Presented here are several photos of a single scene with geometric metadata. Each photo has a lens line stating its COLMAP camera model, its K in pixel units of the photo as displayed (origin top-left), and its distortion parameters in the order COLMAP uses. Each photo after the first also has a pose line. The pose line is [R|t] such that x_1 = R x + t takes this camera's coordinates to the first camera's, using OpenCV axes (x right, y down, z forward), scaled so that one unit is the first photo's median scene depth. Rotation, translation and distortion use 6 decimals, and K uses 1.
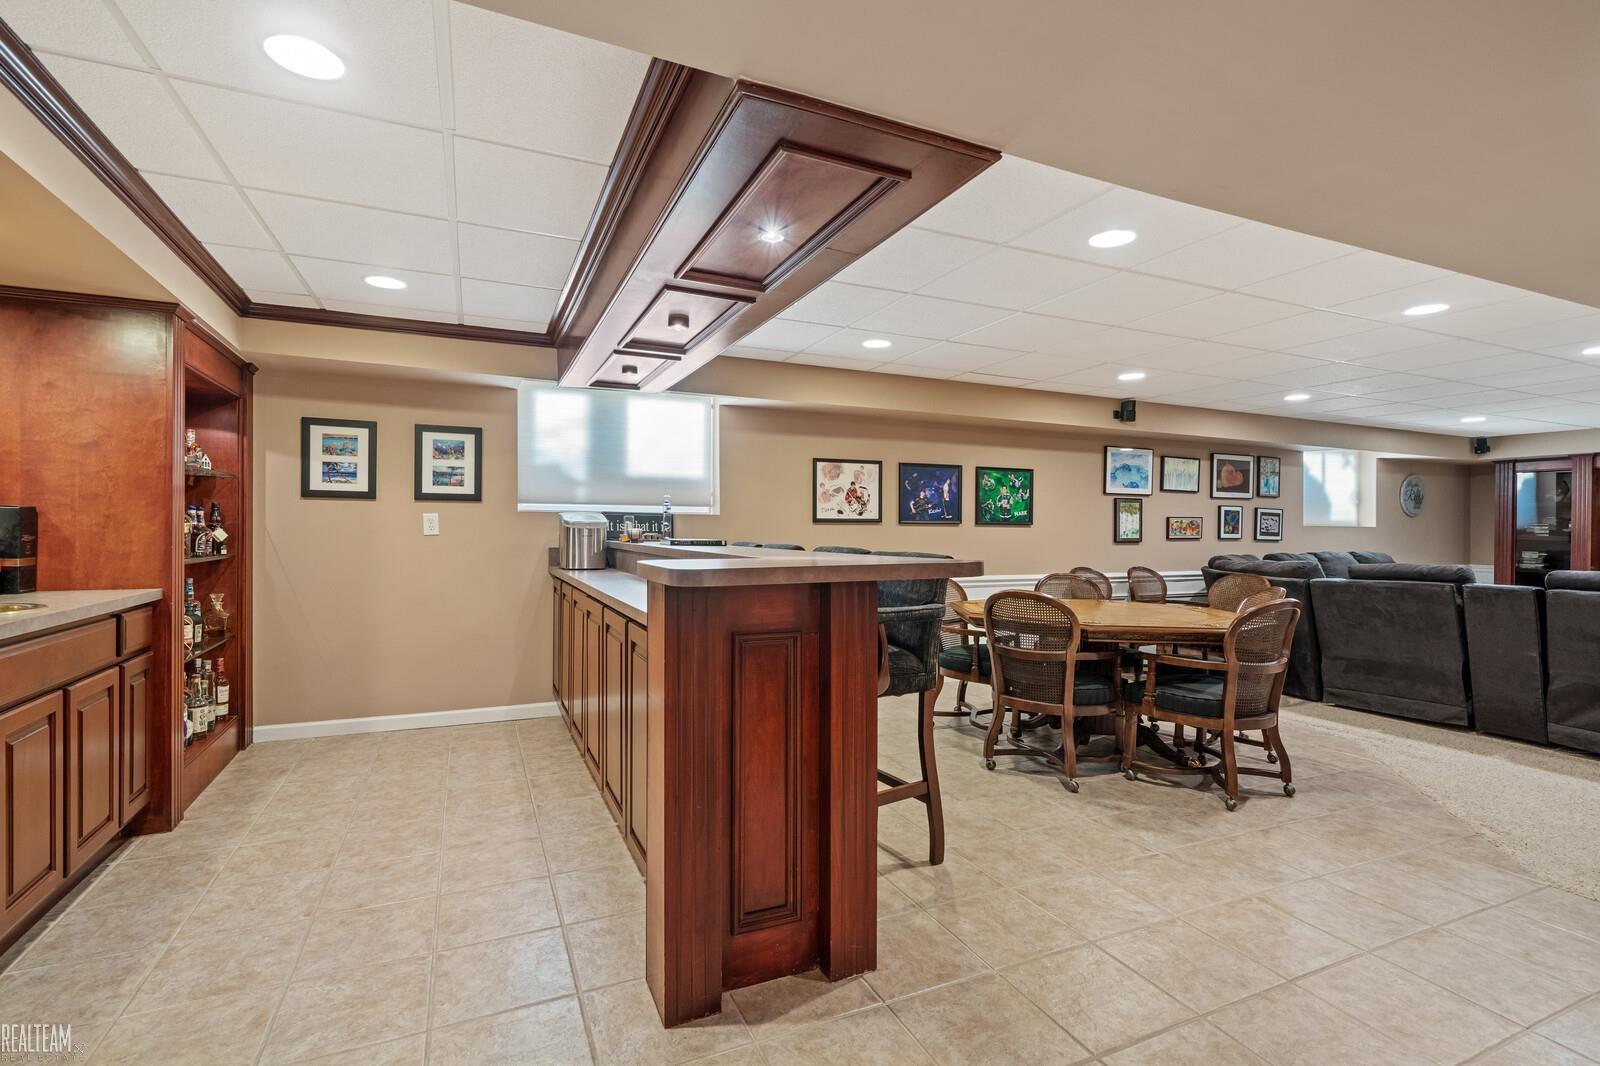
lens RADIAL K [[745.4, 0, 787.3], [0, 745.4, 530.6], [0, 0, 1]] dist [0.001533, -0.002916]
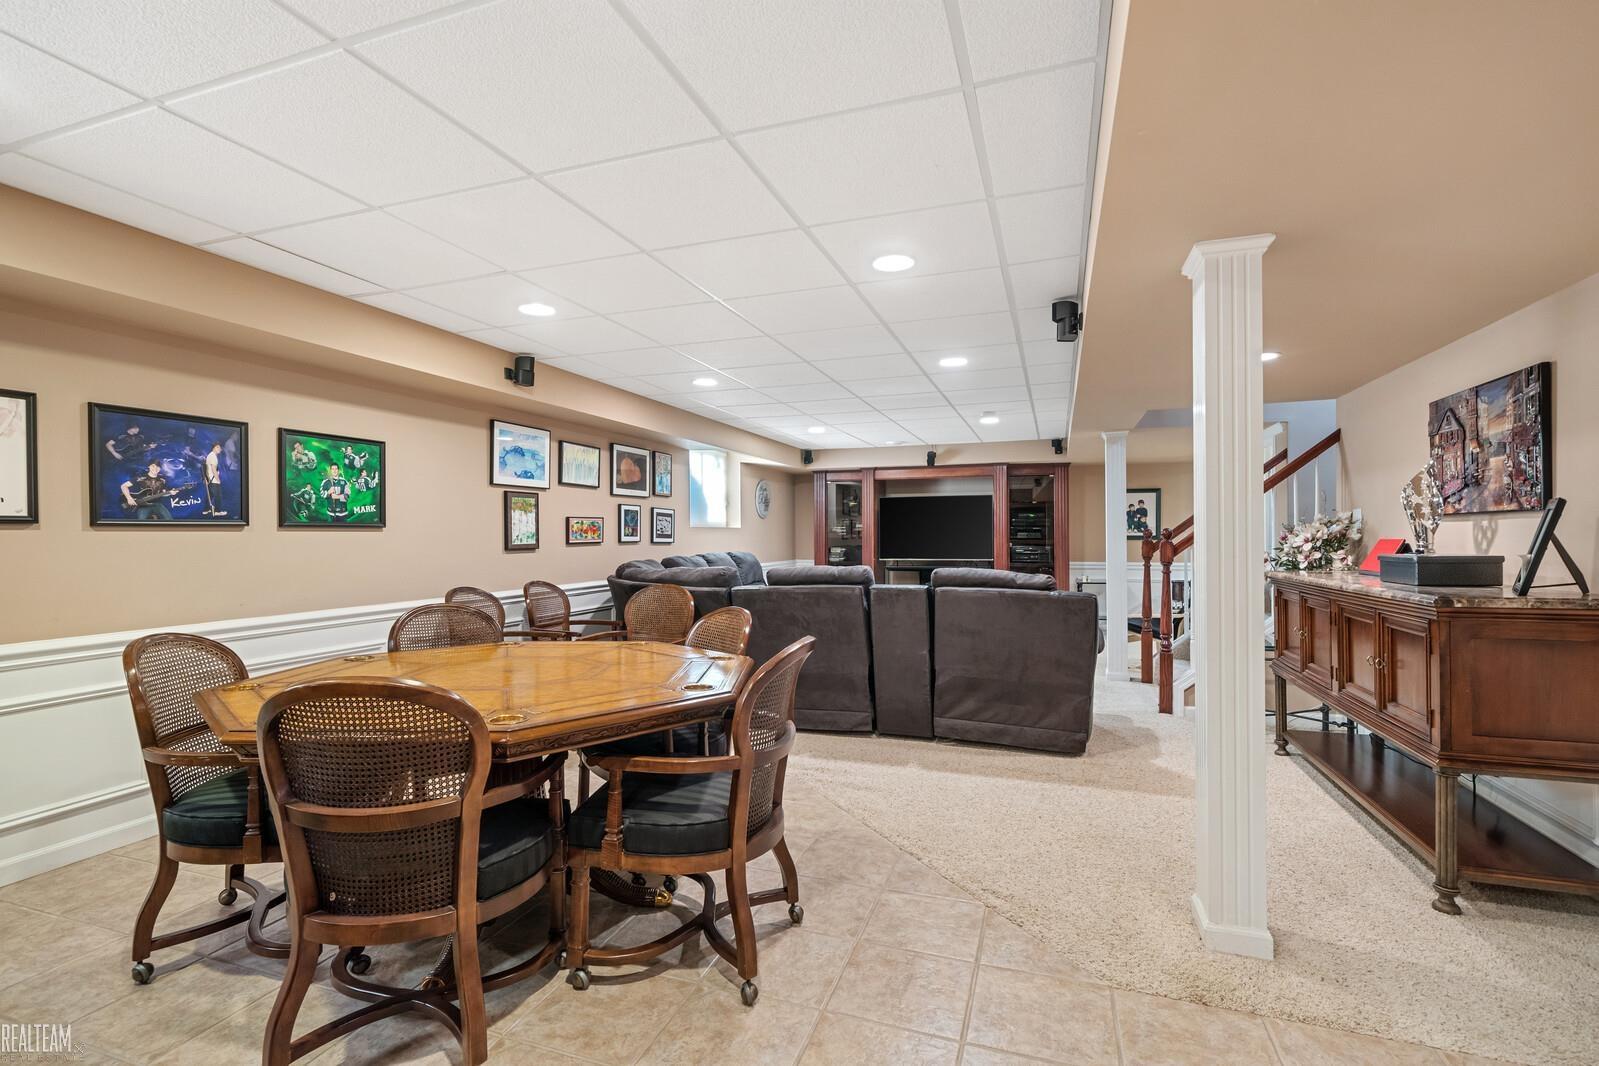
lens RADIAL K [[744.9, 0, 798.9], [0, 744.9, 538.0], [0, 0, 1]] dist [0.001533, -0.002916]
pose [[0.682431, -0.015638, 0.730783, 0.112170], [0.011162, 0.999877, 0.010973, -0.001600], [-0.730865, 0.000669, 0.682522, 0.328001]]
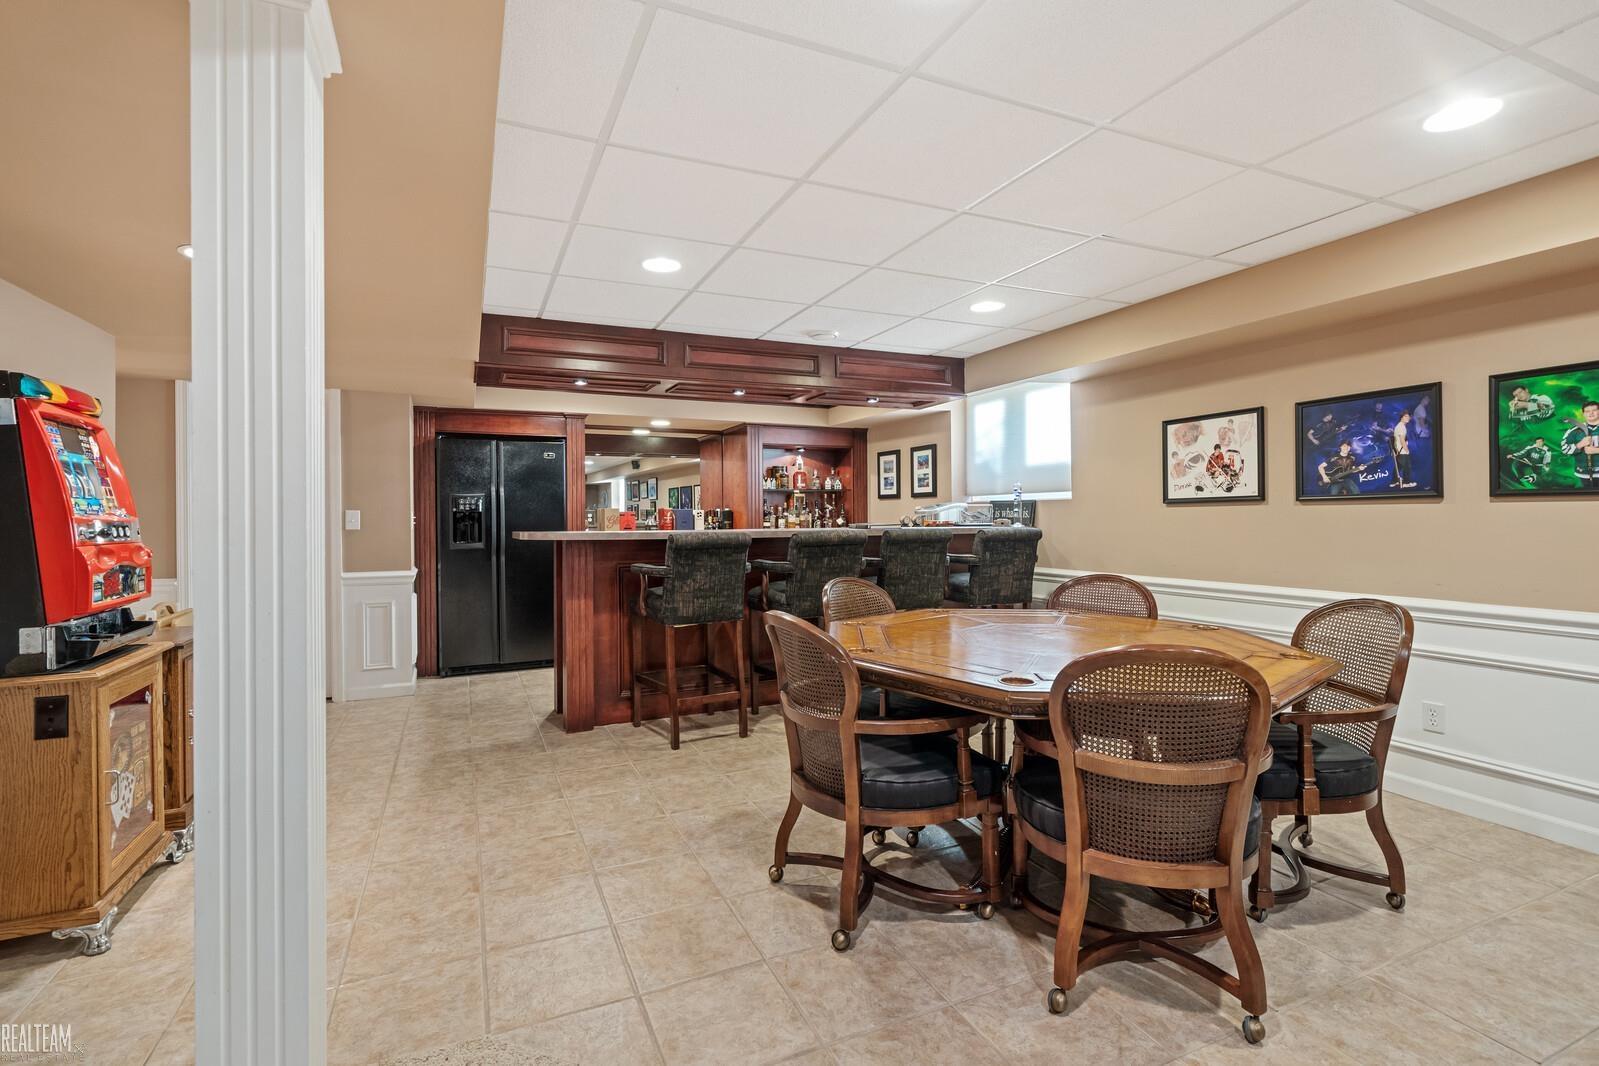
lens RADIAL K [[744.9, 0, 799.4], [0, 744.9, 534.5], [0, 0, 1]] dist [0.001533, -0.002916]
pose [[0.003776, 0.018227, -0.999827, 0.790014], [0.010914, 0.999774, 0.018267, 0.002381], [0.999933, -0.010981, 0.003576, 0.597496]]
